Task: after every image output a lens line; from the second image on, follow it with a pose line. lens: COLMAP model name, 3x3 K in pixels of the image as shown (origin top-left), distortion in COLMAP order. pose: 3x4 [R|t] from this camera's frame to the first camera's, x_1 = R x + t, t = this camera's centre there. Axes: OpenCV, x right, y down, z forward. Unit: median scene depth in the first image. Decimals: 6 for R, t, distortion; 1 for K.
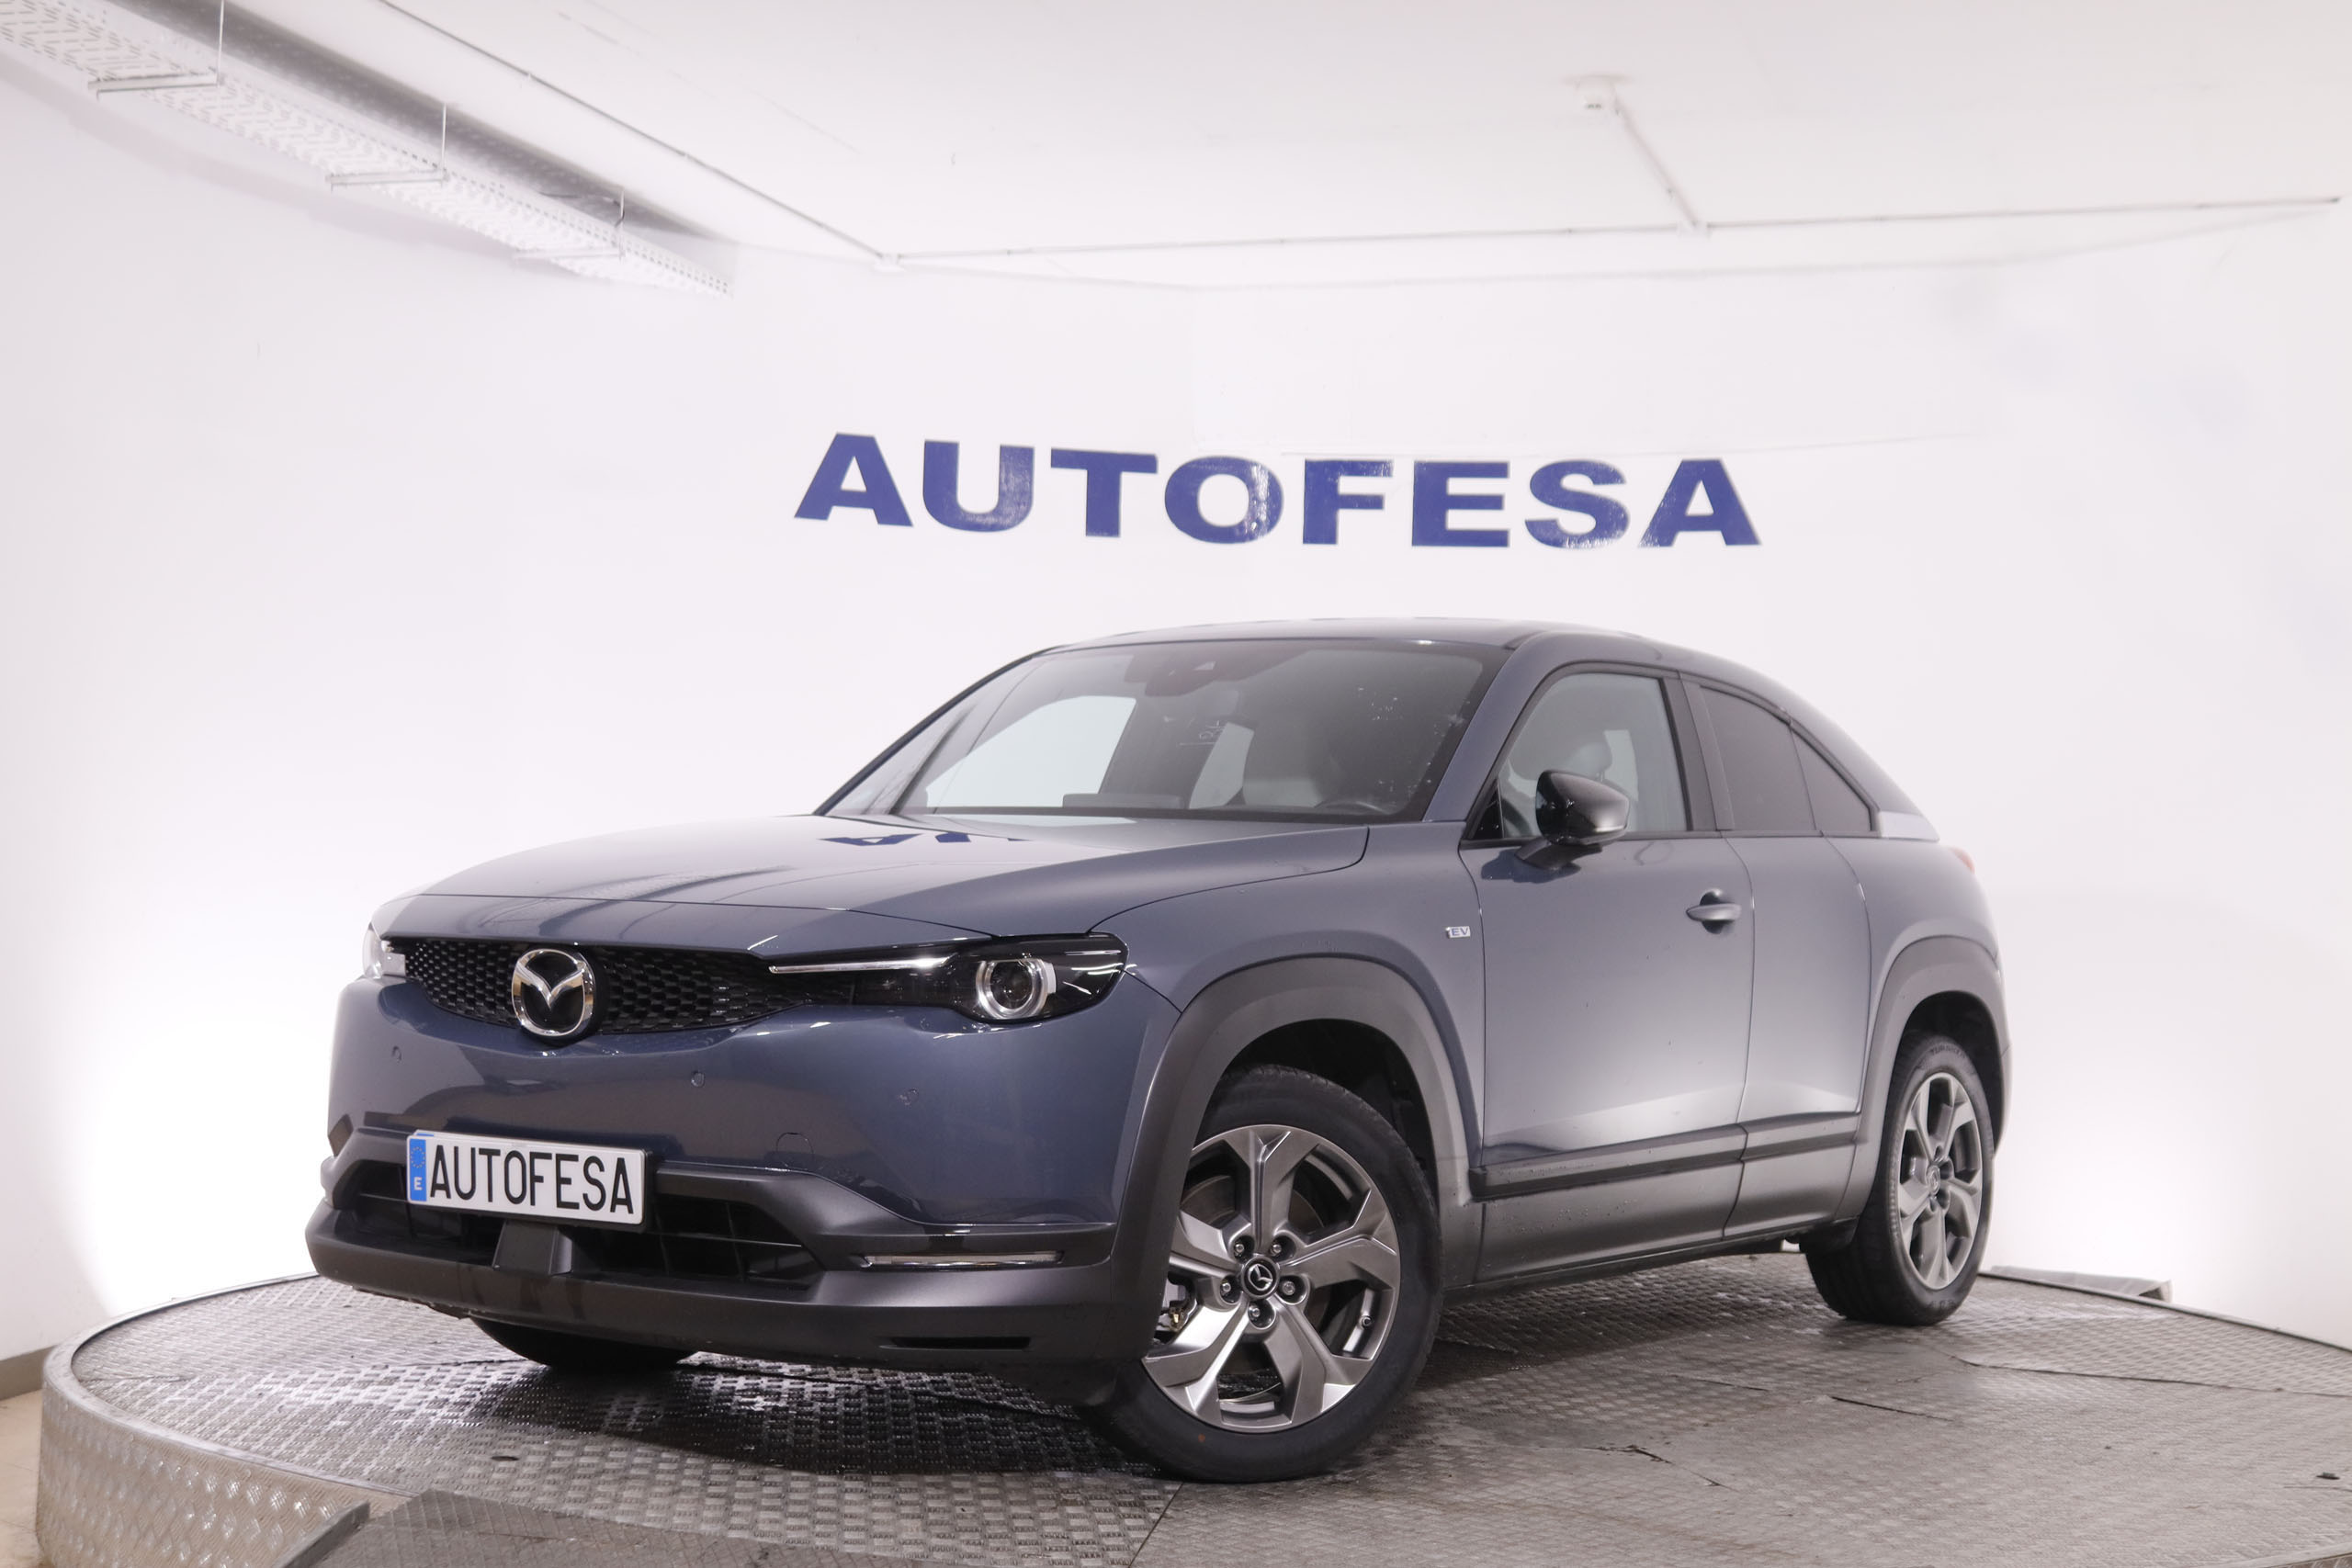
lens RADIAL K [[3312.6, 0, 1176.0], [0, 3312.6, 784.0], [0, 0, 1]] dist [-0.014779, -0.053217]
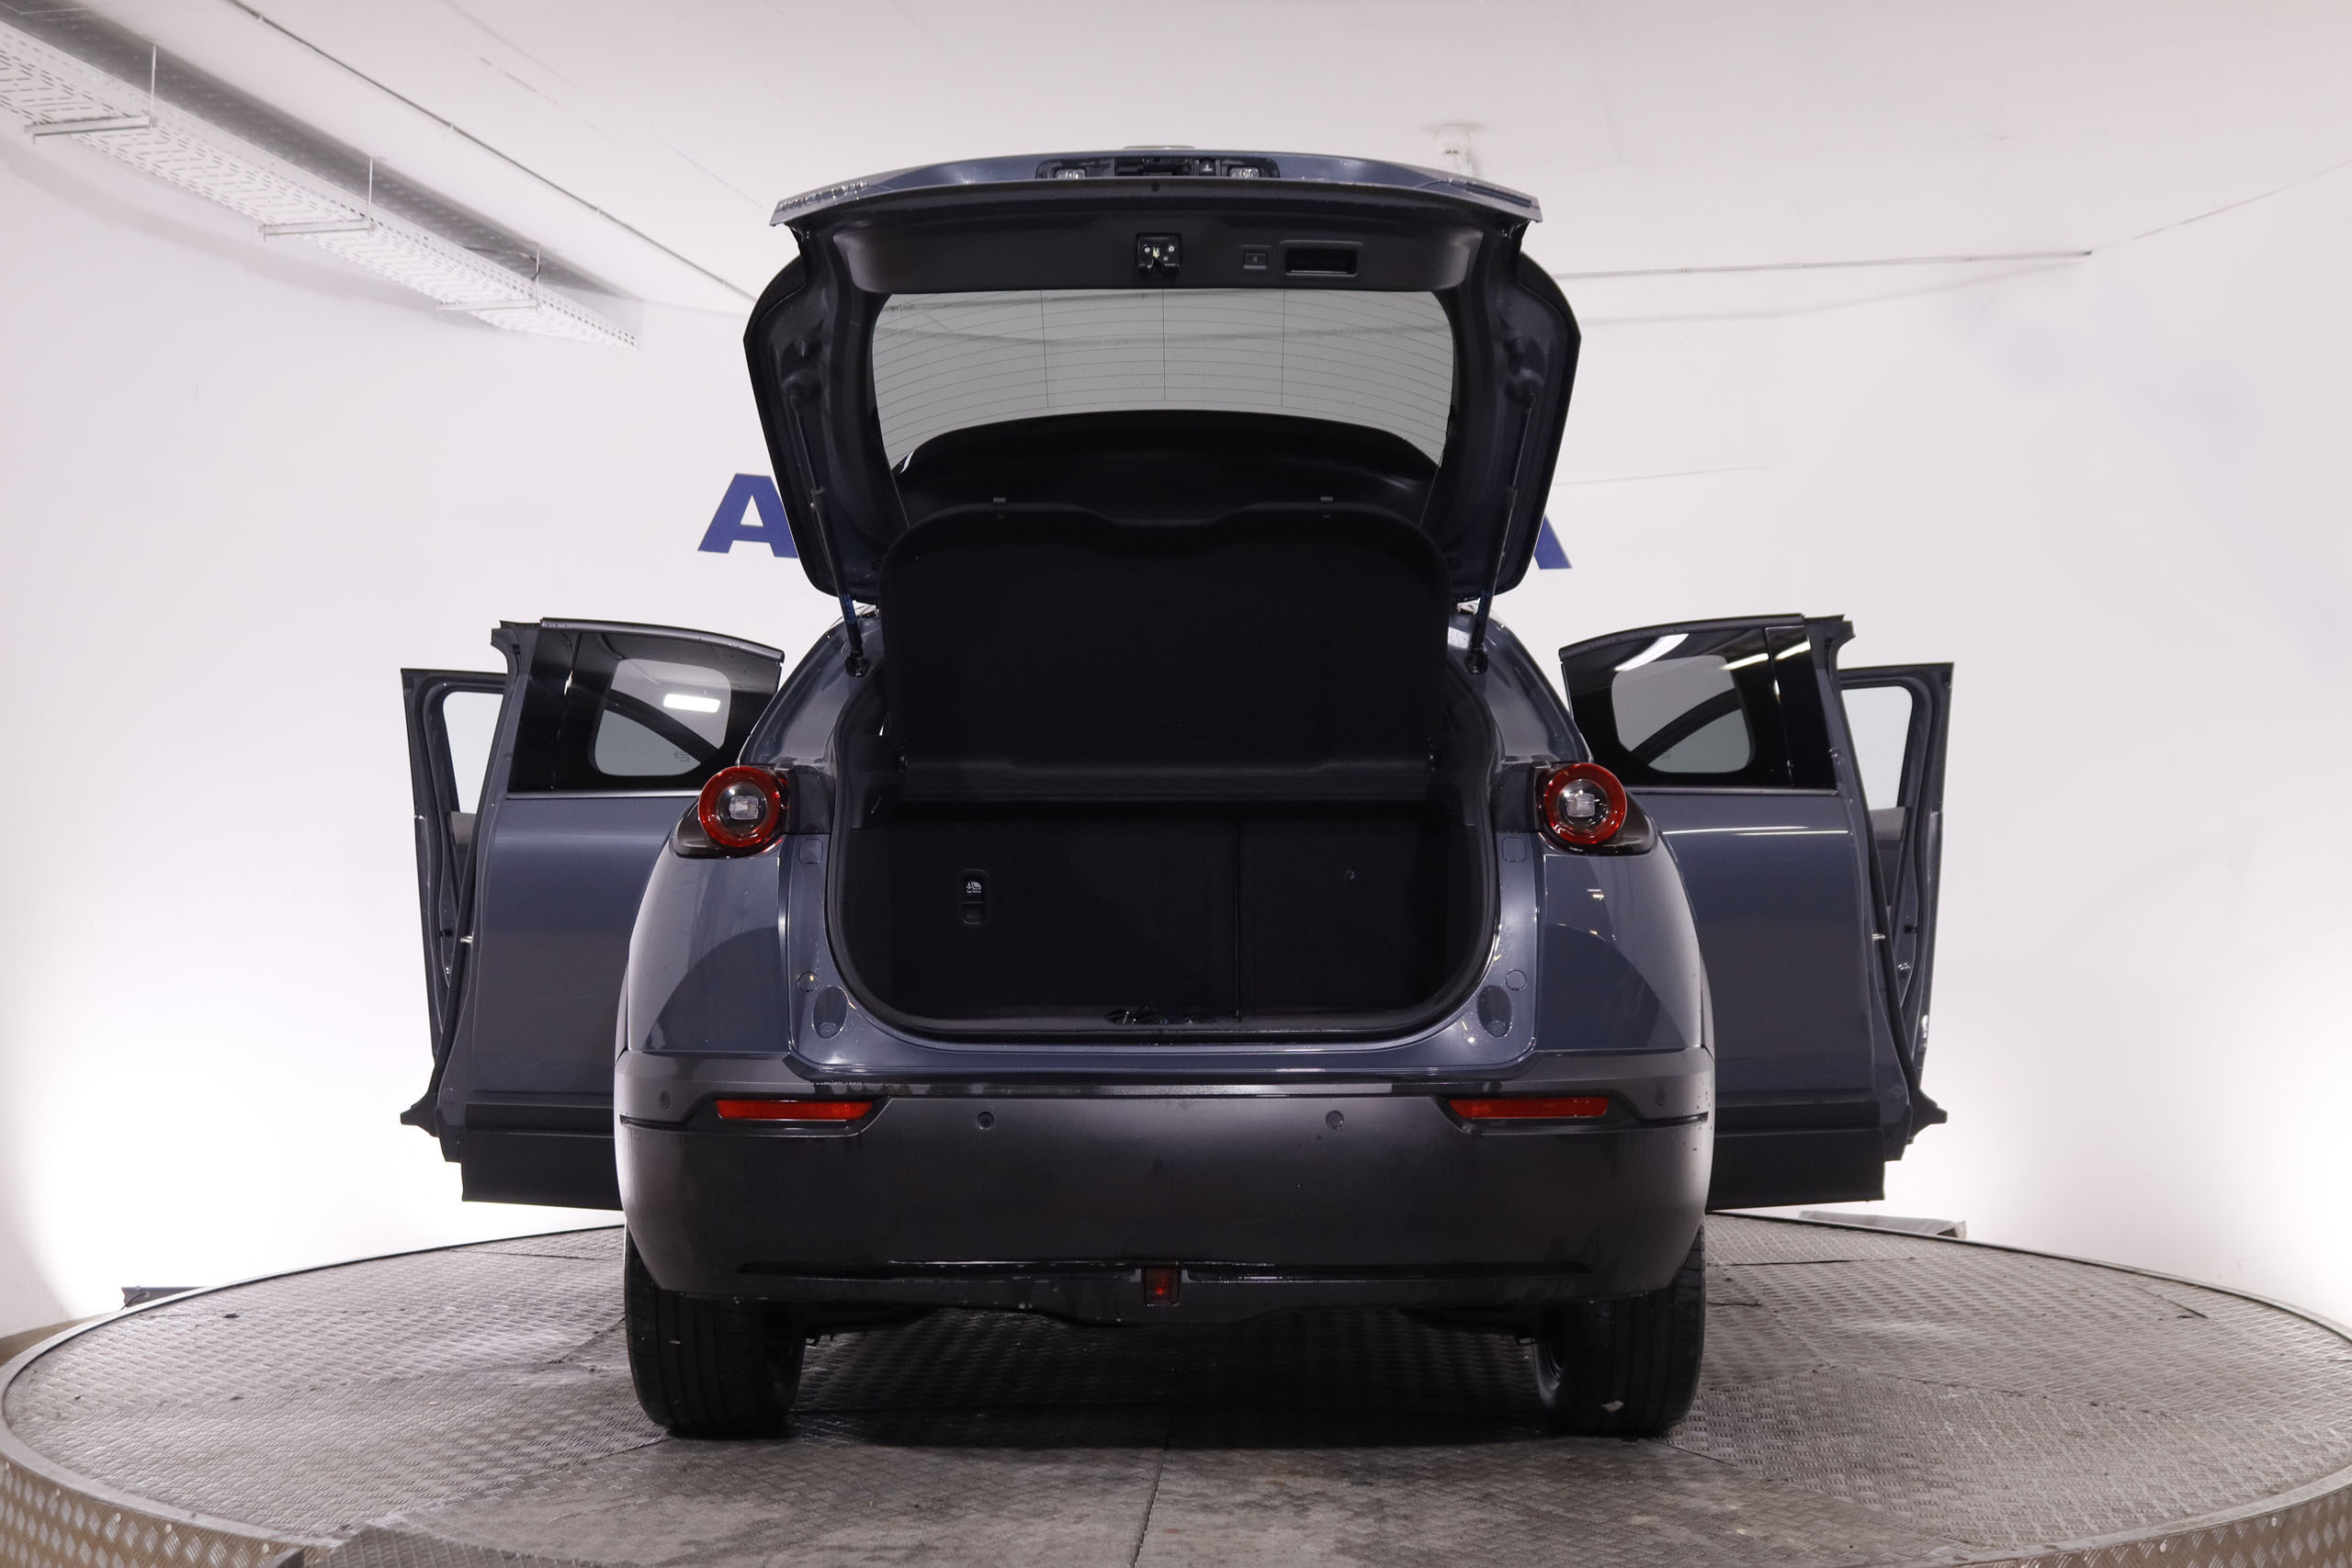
lens RADIAL K [[2696.9, 0, 1180.7], [0, 2696.9, 766.9], [0, 0, 1]] dist [-0.072488, 0.066932]
pose [[0.997243, -0.013883, 0.072889, -0.025818], [0.014837, 0.999811, -0.012566, 0.005064], [-0.072701, 0.013613, 0.997261, 0.121589]]
